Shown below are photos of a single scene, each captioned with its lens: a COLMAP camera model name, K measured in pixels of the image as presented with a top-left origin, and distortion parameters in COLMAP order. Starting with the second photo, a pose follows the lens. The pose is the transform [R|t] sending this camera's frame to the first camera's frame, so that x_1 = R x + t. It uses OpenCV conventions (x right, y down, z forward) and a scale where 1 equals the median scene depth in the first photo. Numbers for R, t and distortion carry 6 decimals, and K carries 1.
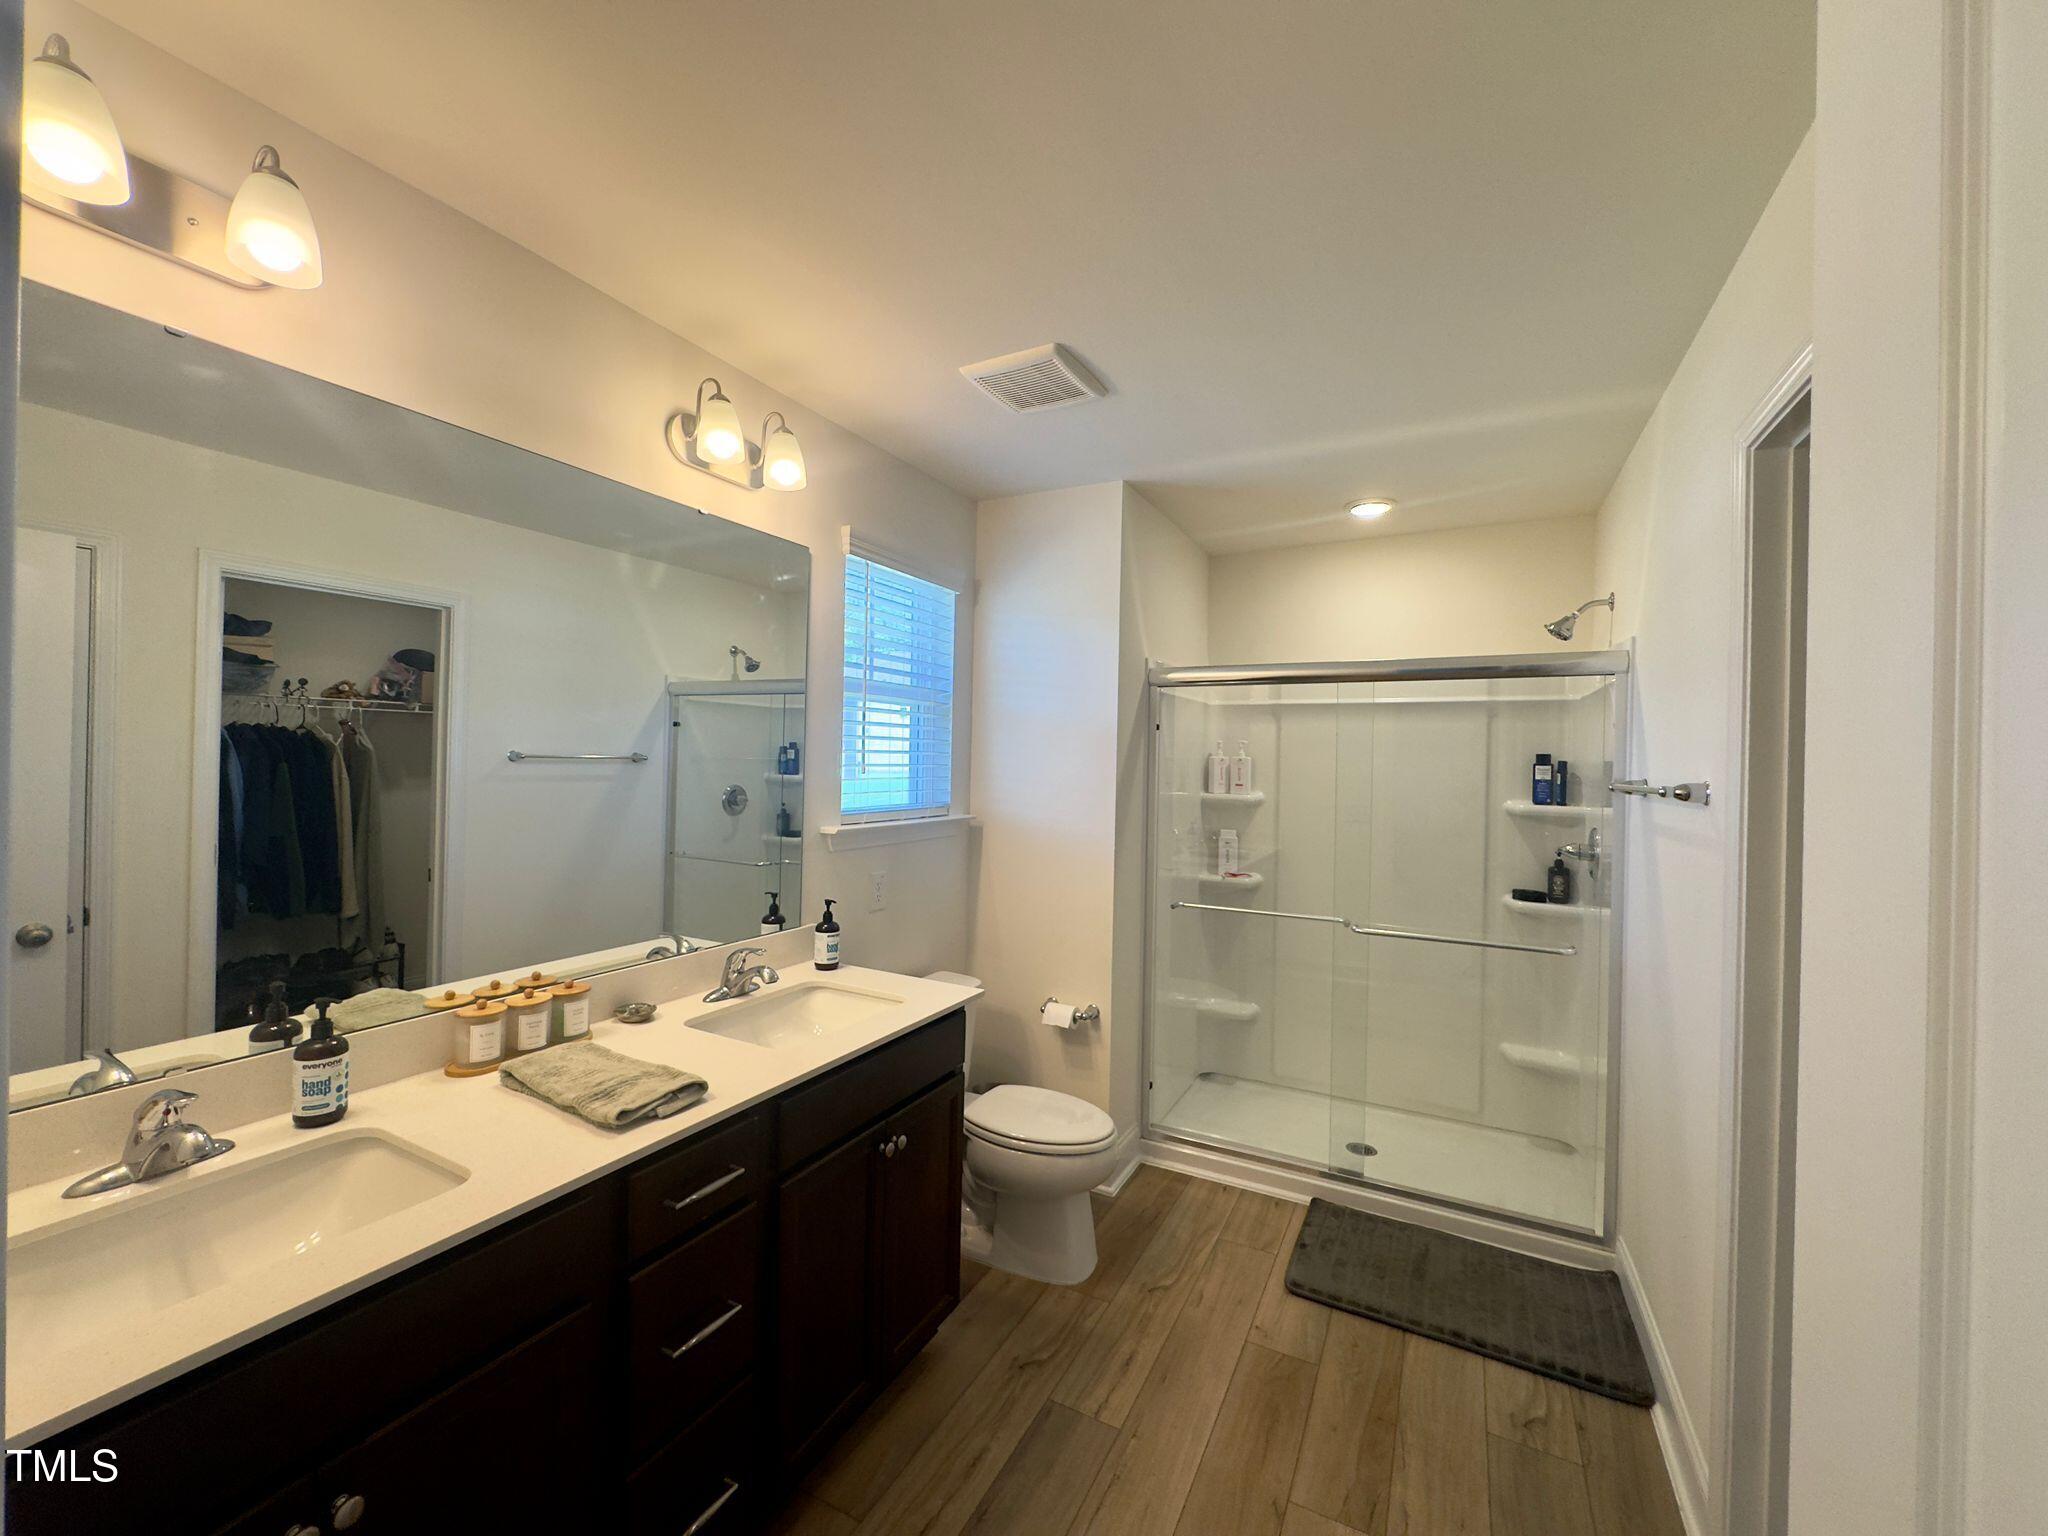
lens RADIAL K [[816.8, 0, 1030.8], [0, 816.8, 766.4], [0, 0, 1]] dist [-0.001318, -0.000226]
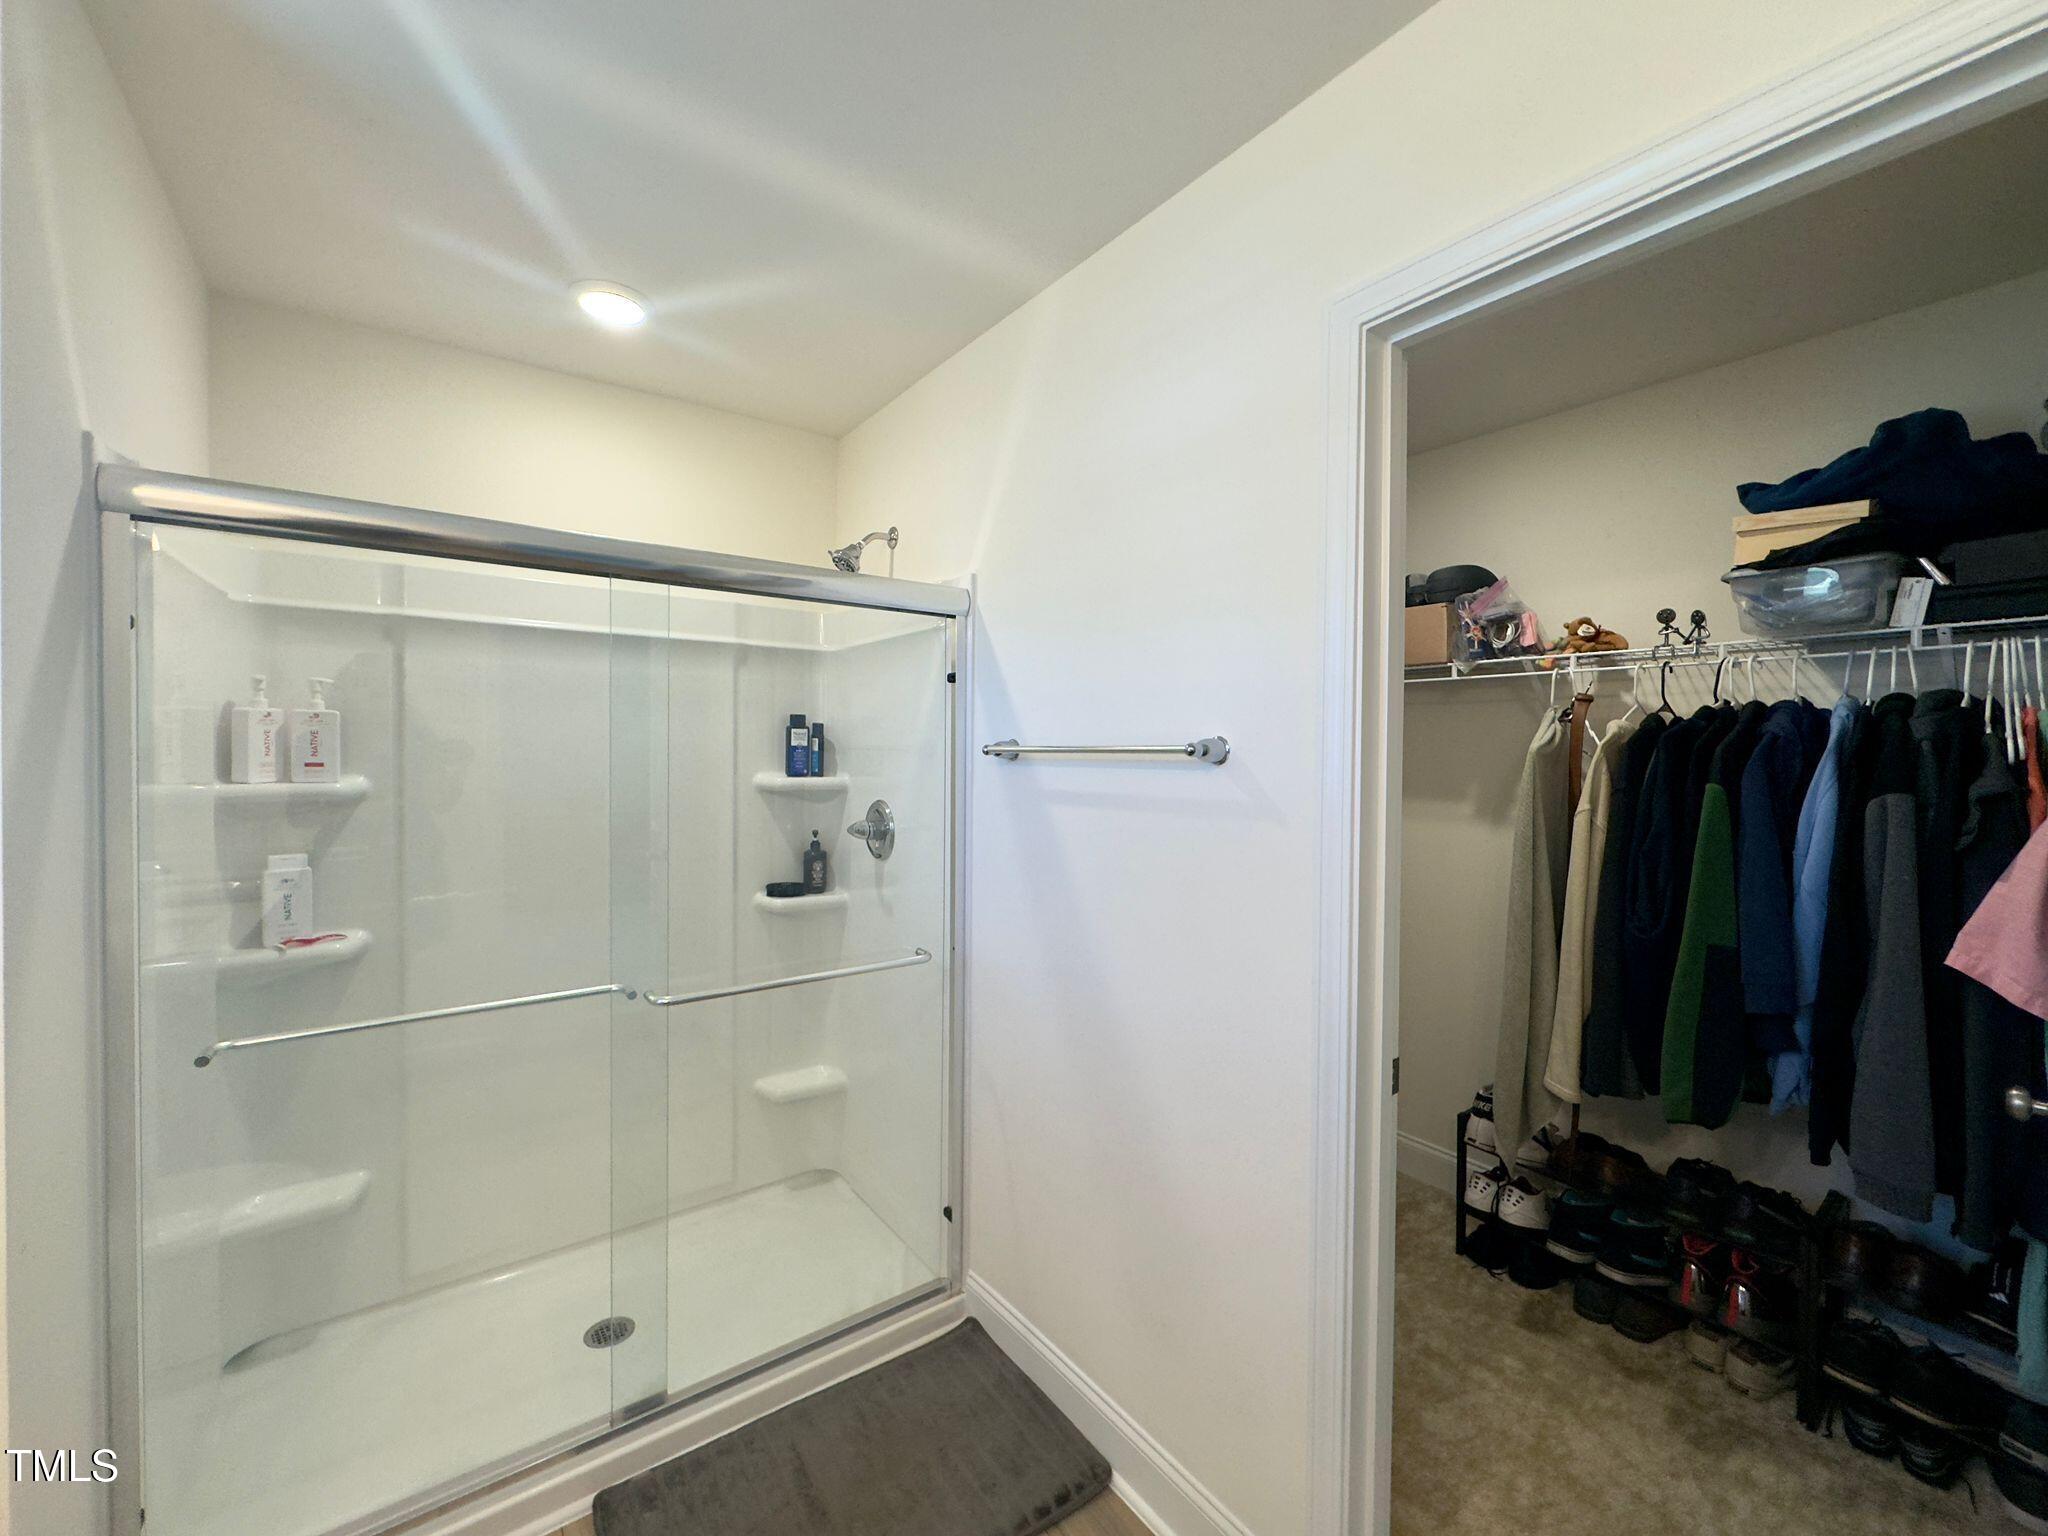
lens RADIAL K [[816.8, 0, 1015.8], [0, 816.8, 766.8], [0, 0, 1]] dist [-0.001318, -0.000226]
pose [[0.439336, -0.031802, 0.897760, -0.011174], [0.005673, 0.999451, 0.032628, 0.011602], [-0.898305, -0.009241, 0.439275, 0.439267]]
